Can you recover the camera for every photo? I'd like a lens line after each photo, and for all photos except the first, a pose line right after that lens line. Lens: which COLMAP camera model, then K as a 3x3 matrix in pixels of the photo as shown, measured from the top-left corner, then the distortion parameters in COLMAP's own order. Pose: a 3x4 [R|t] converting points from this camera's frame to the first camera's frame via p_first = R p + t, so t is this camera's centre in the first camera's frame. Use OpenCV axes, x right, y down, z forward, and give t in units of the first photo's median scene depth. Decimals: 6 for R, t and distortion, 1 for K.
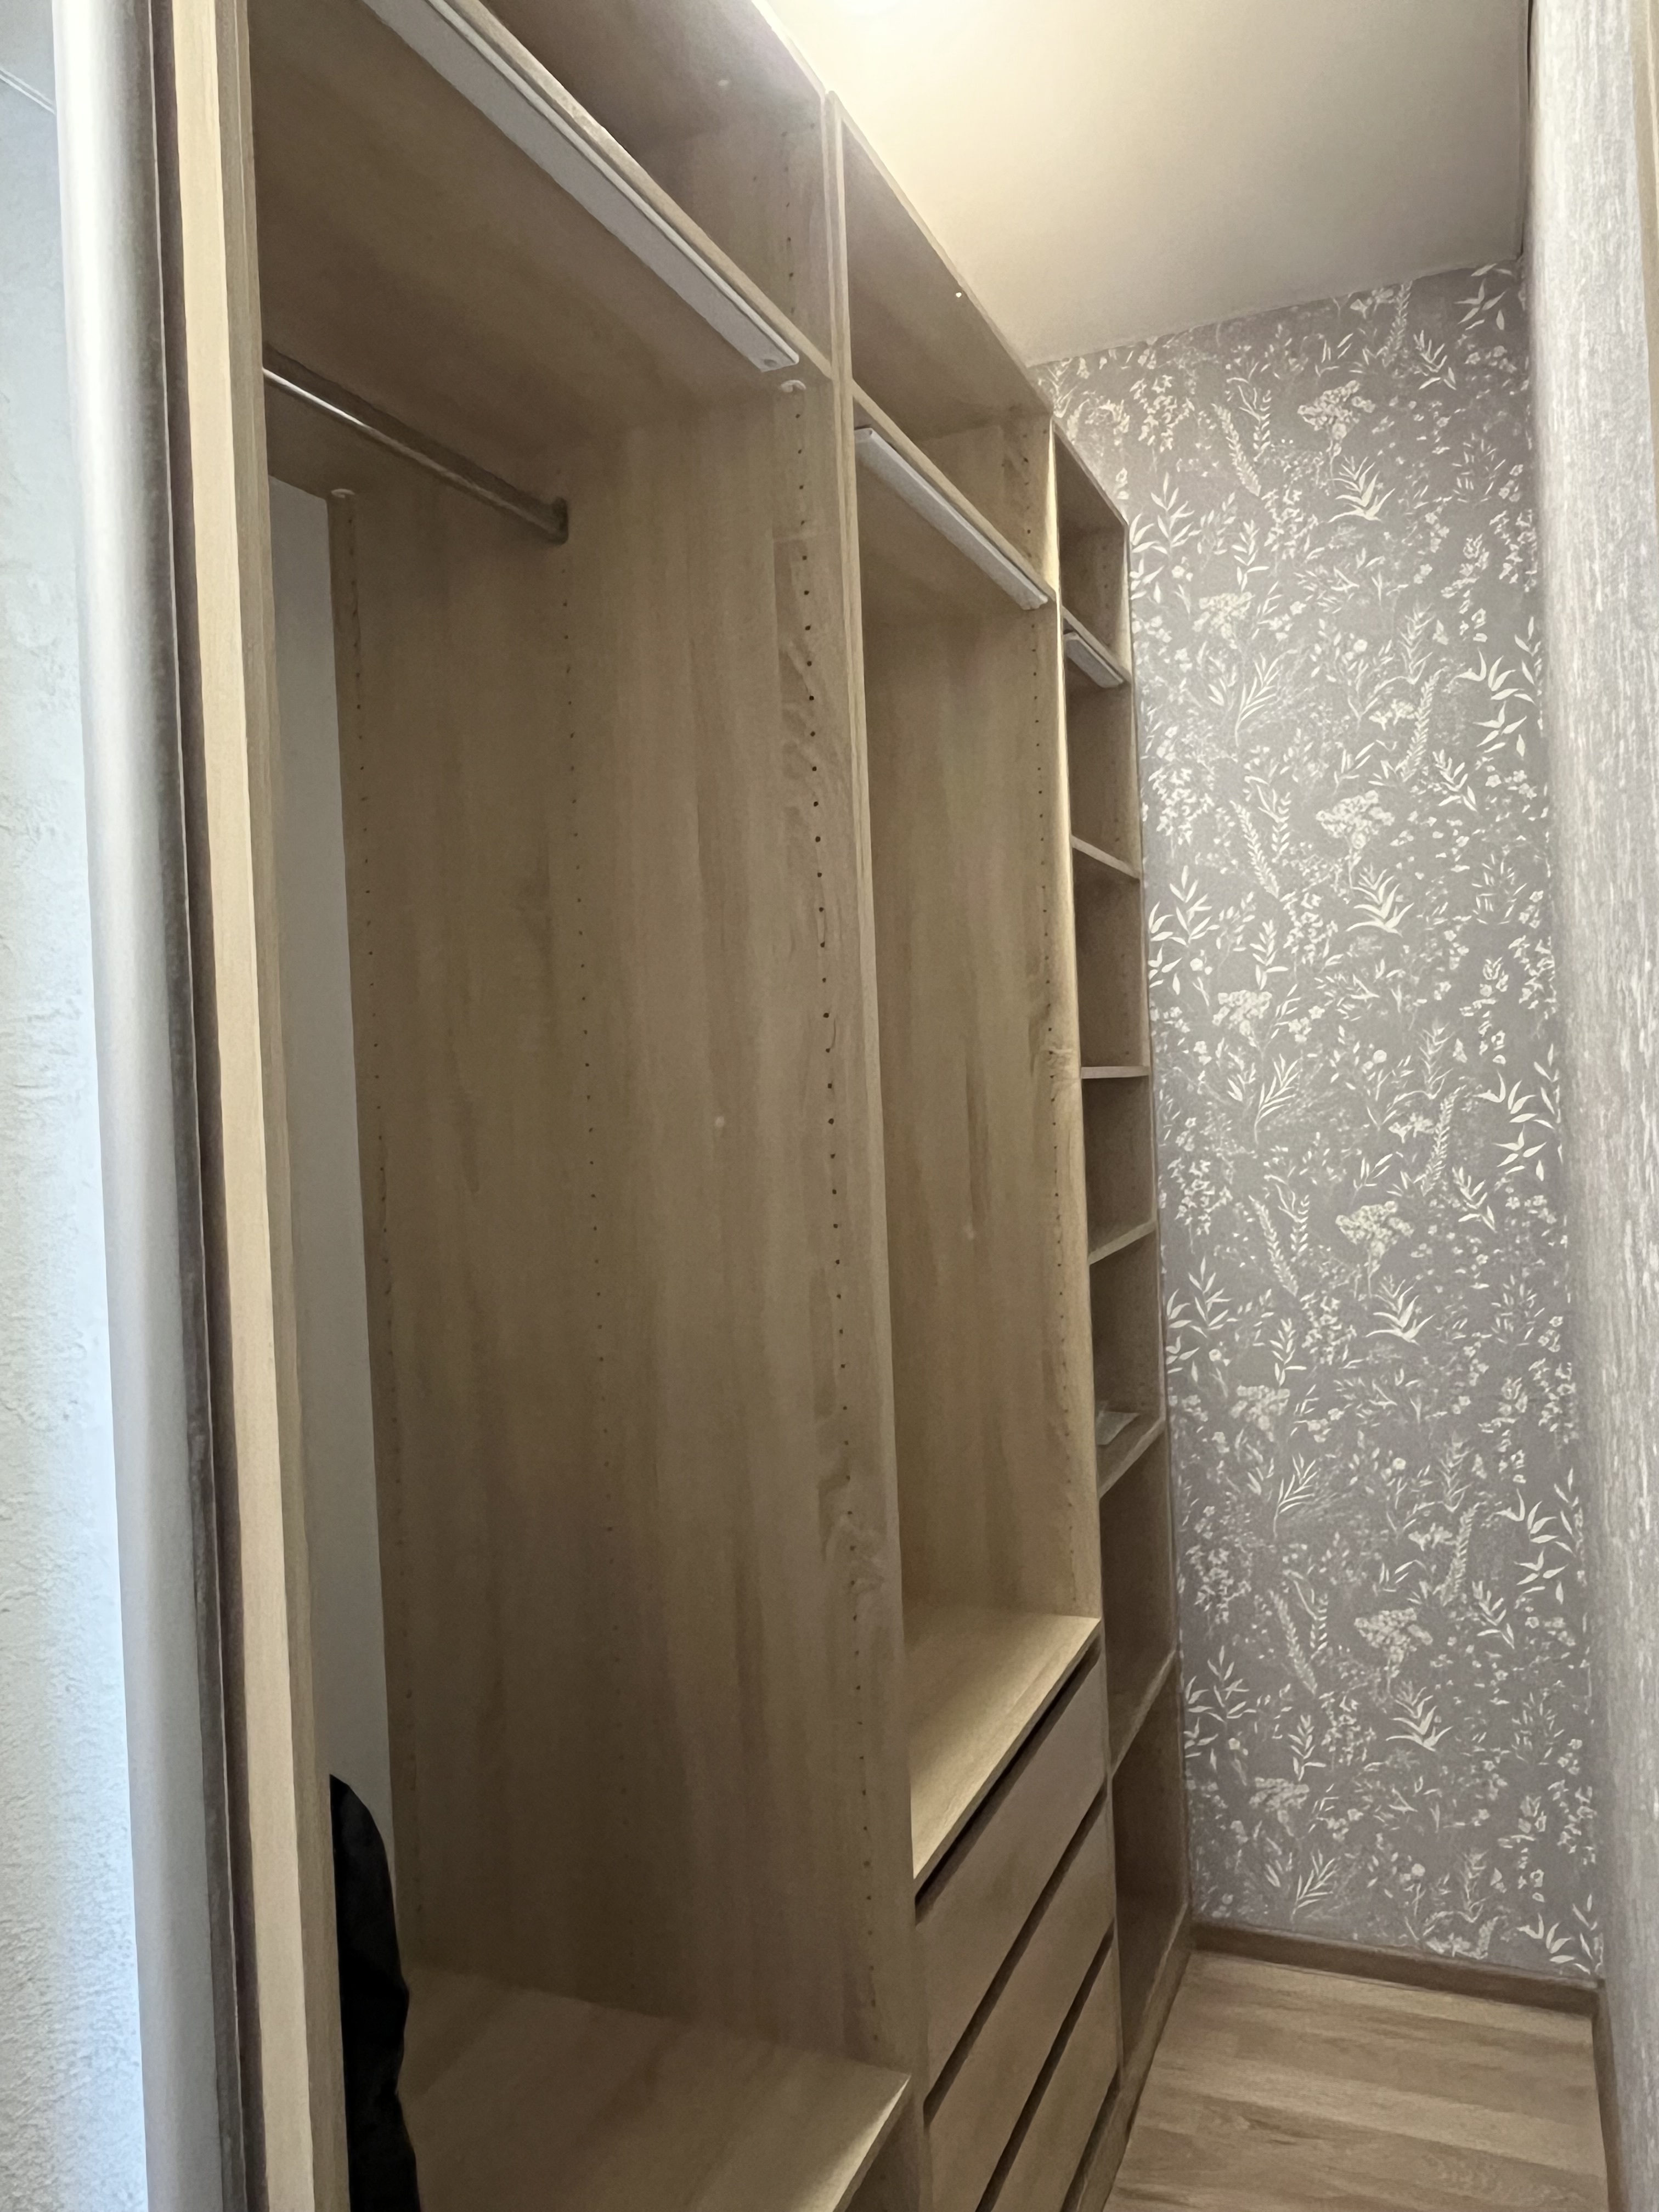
lens RADIAL K [[1551.7, 0, 838.8], [0, 1551.7, 1102.9], [0, 0, 1]] dist [0.003893, -0.005720]
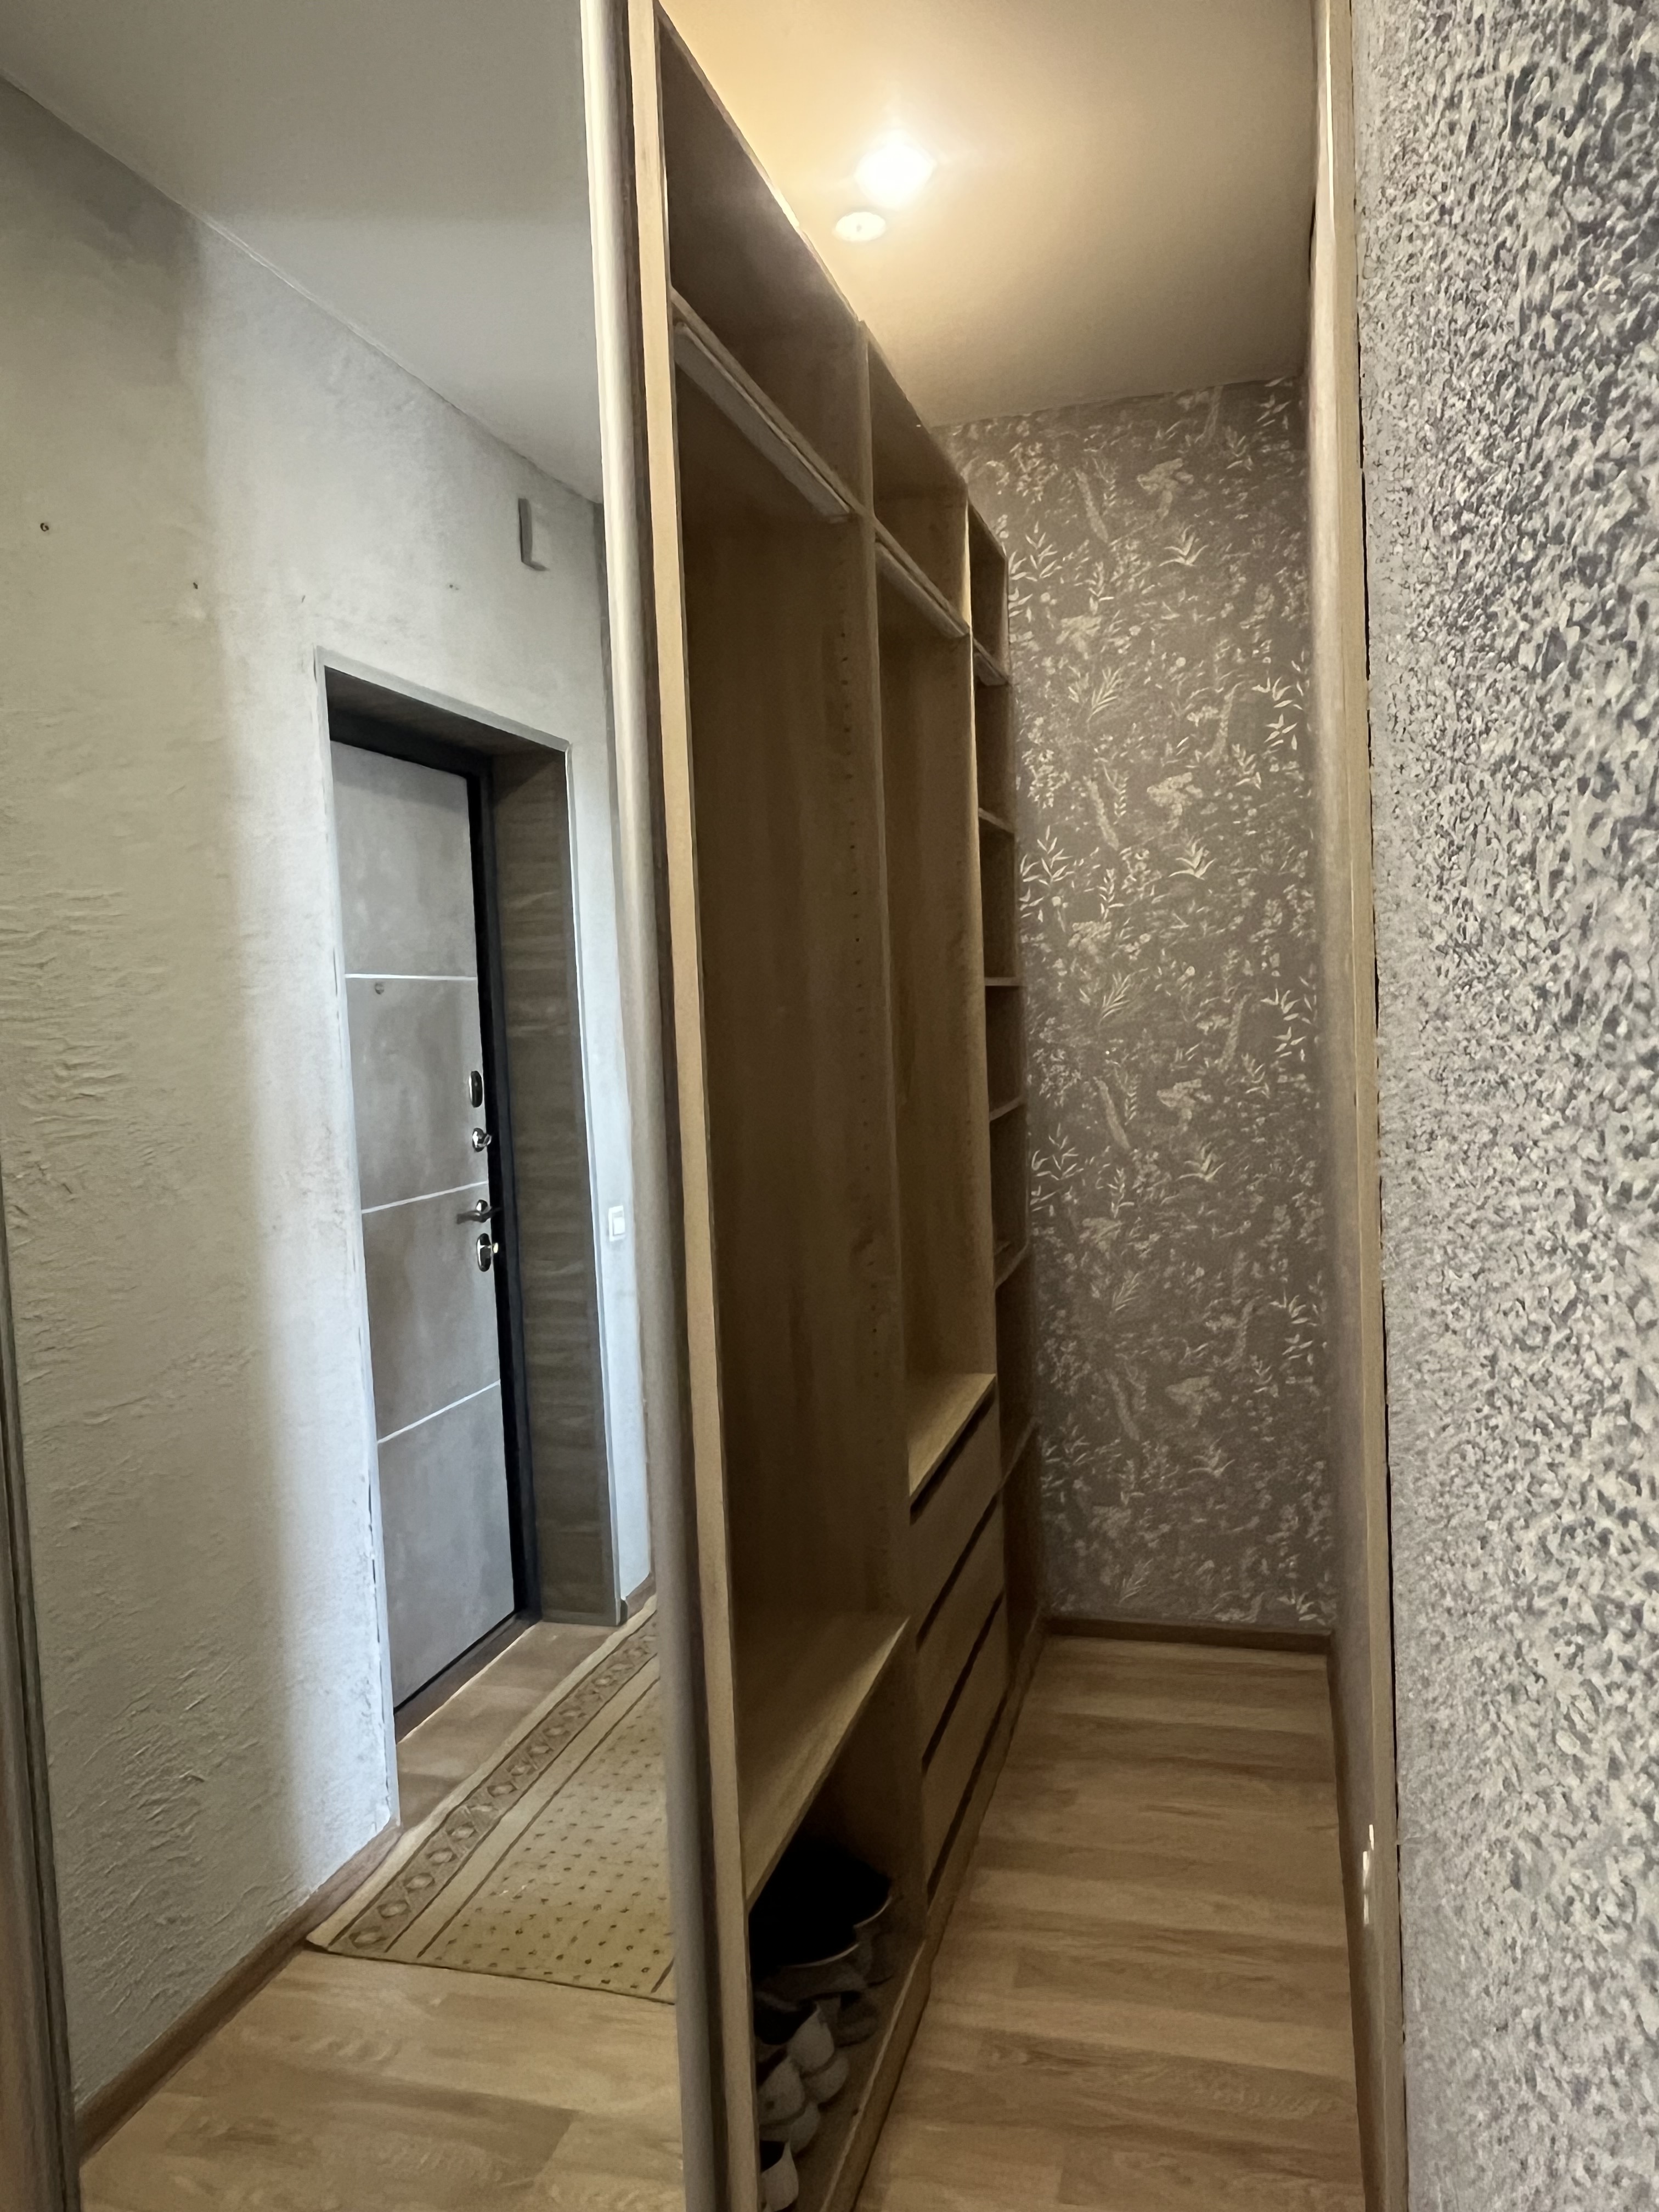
lens RADIAL K [[1548.5, 0, 829.1], [0, 1548.5, 1108.5], [0, 0, 1]] dist [0.003420, -0.000408]
pose [[0.992129, -0.006638, 0.125043, -0.131056], [-0.000332, 0.998451, 0.055631, 0.013990], [-0.125218, -0.055234, 0.990590, -0.297690]]
